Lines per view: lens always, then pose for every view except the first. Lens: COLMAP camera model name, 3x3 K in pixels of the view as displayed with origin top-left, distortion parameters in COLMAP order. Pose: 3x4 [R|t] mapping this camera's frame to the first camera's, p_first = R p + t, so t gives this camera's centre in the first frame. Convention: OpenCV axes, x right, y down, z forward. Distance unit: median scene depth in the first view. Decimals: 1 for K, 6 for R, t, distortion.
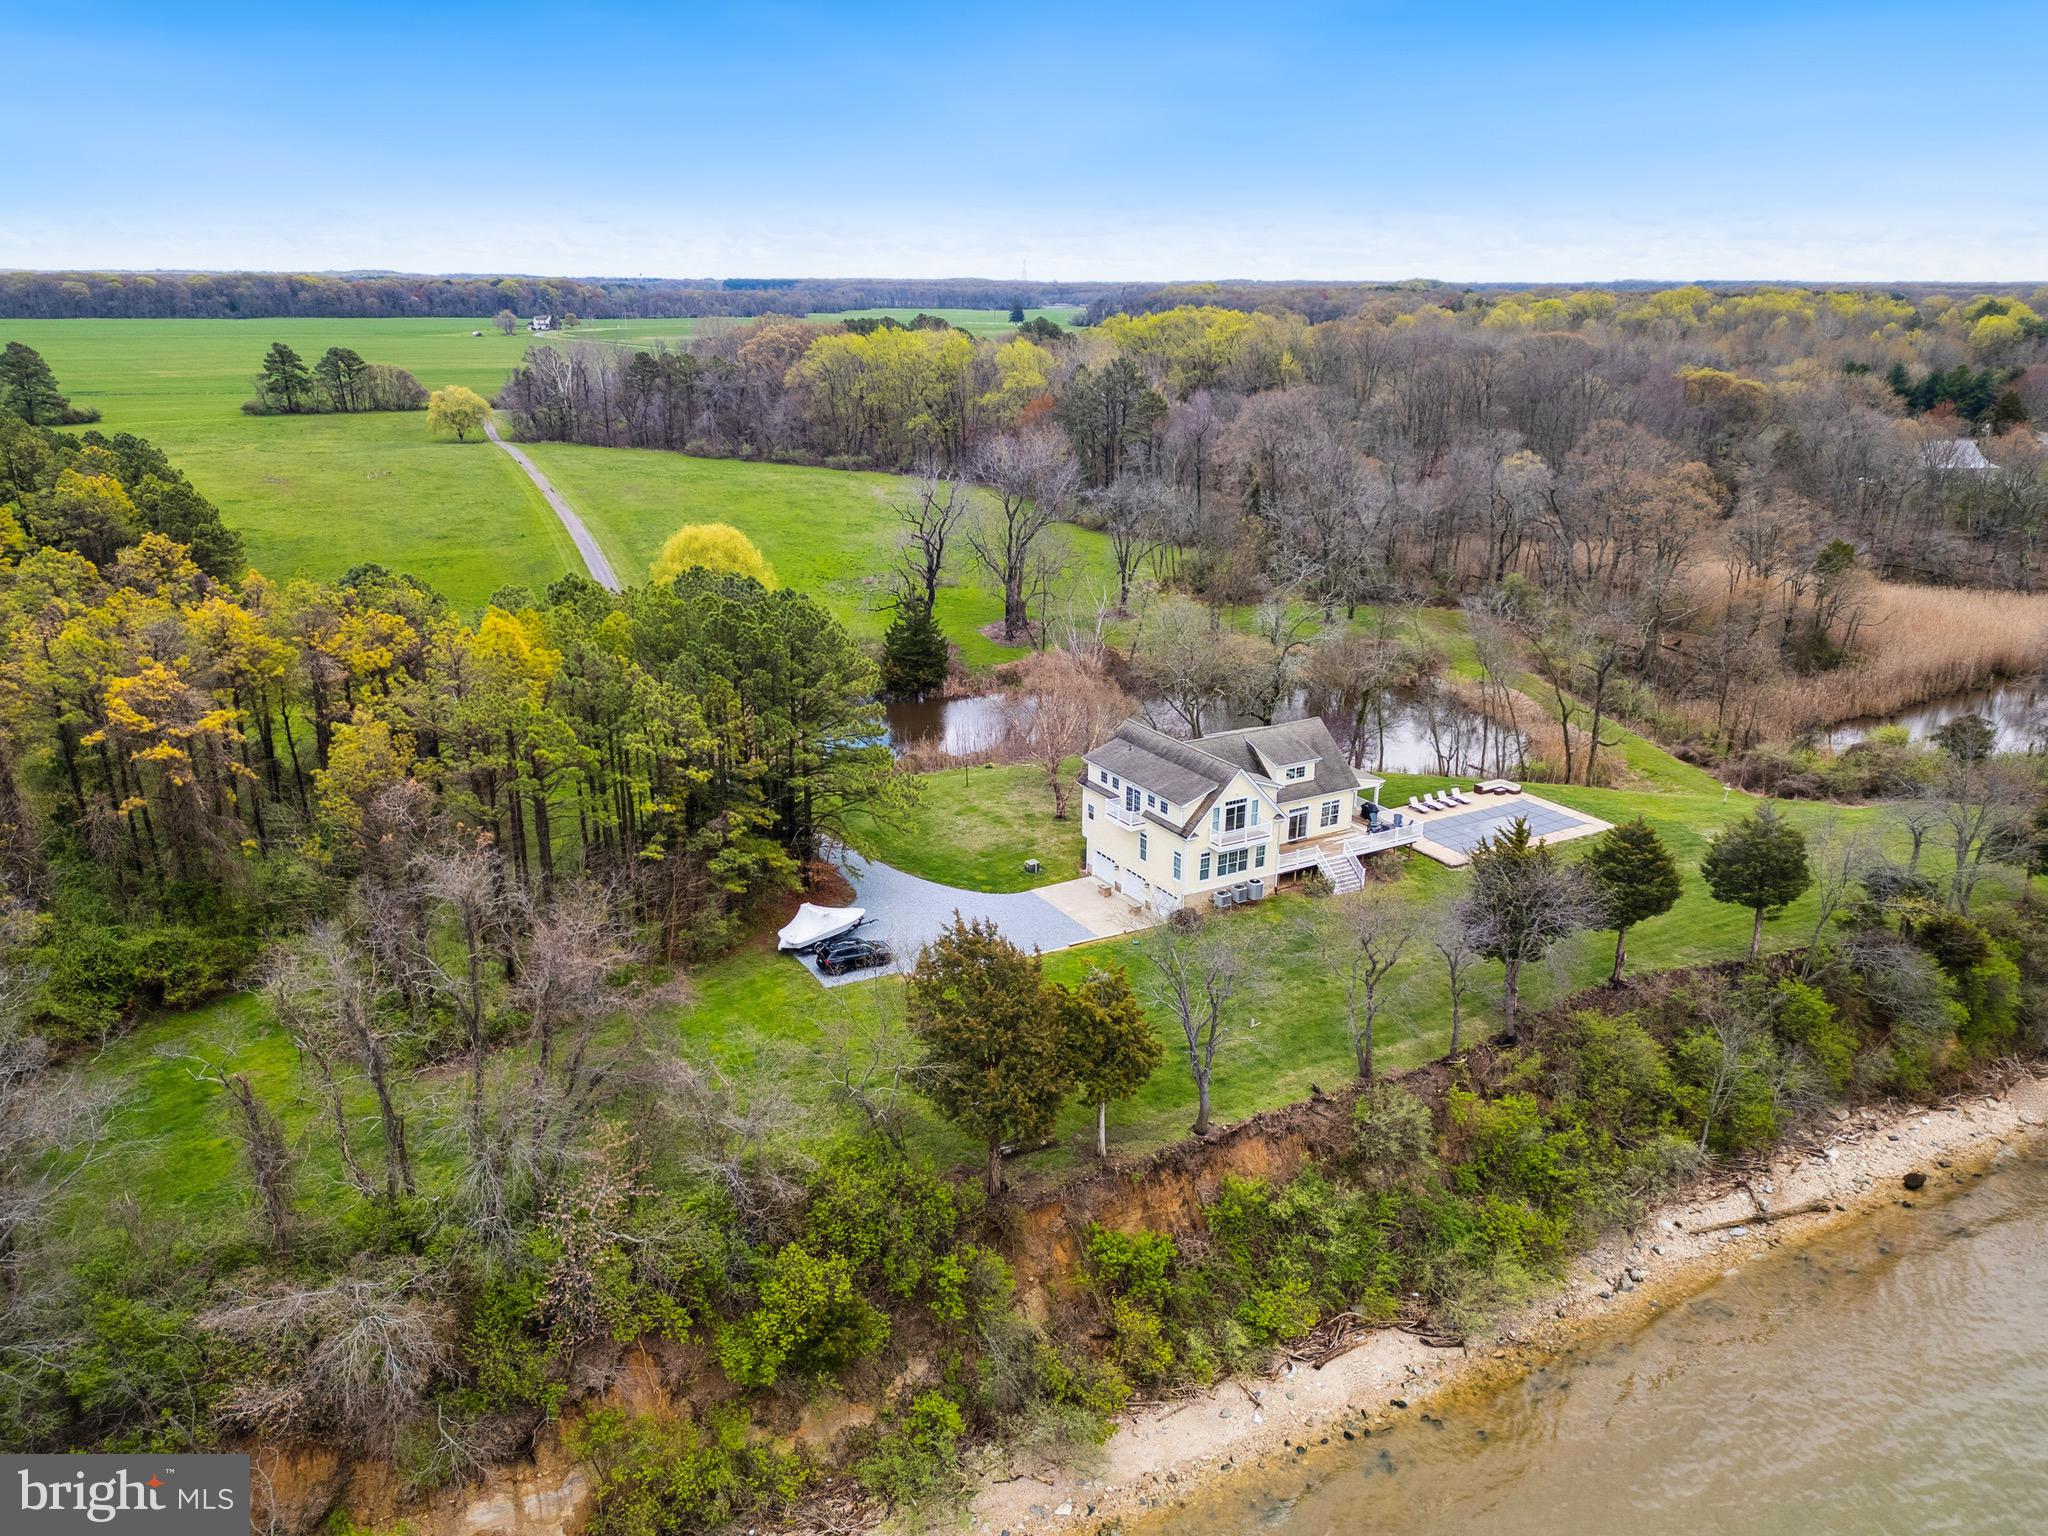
lens RADIAL K [[1465.6, 0, 1018.3], [0, 1465.6, 766.1], [0, 0, 1]] dist [0.072696, -0.067427]
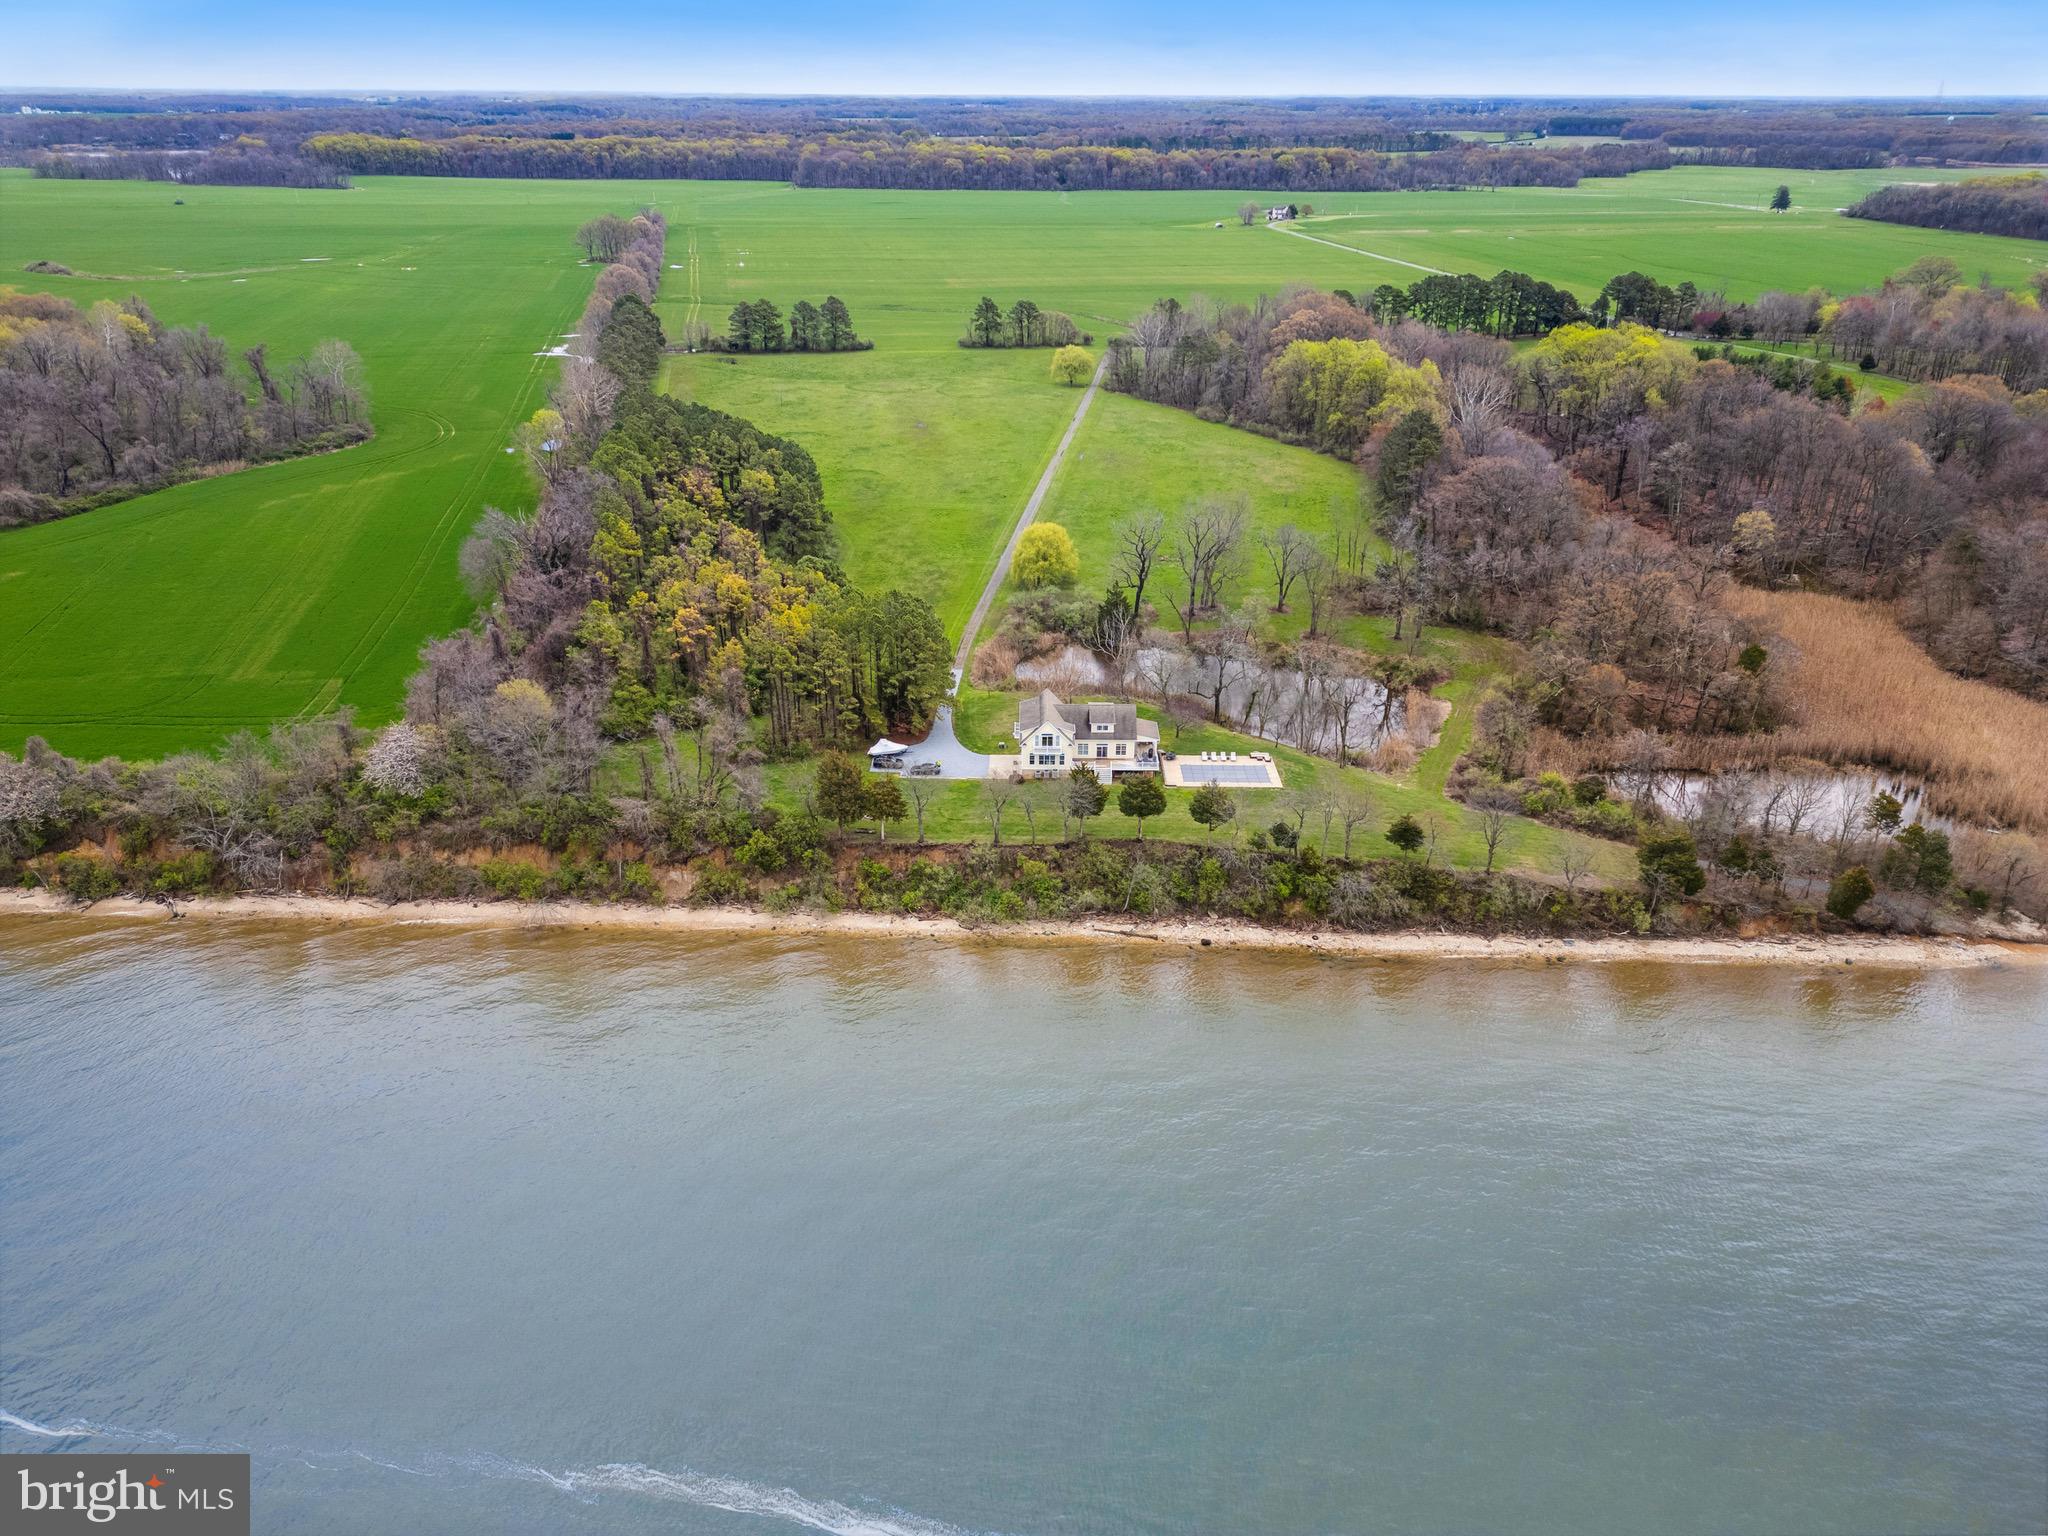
lens RADIAL K [[1427.3, 0, 1024.0], [0, 1427.3, 768.0], [0, 0, 1]] dist [0.060839, -0.060018]
pose [[0.863676, 0.216084, -0.455380, 1.297561], [-0.161044, 0.974392, 0.156926, -0.305675], [0.477628, -0.062197, 0.876358, -1.126694]]
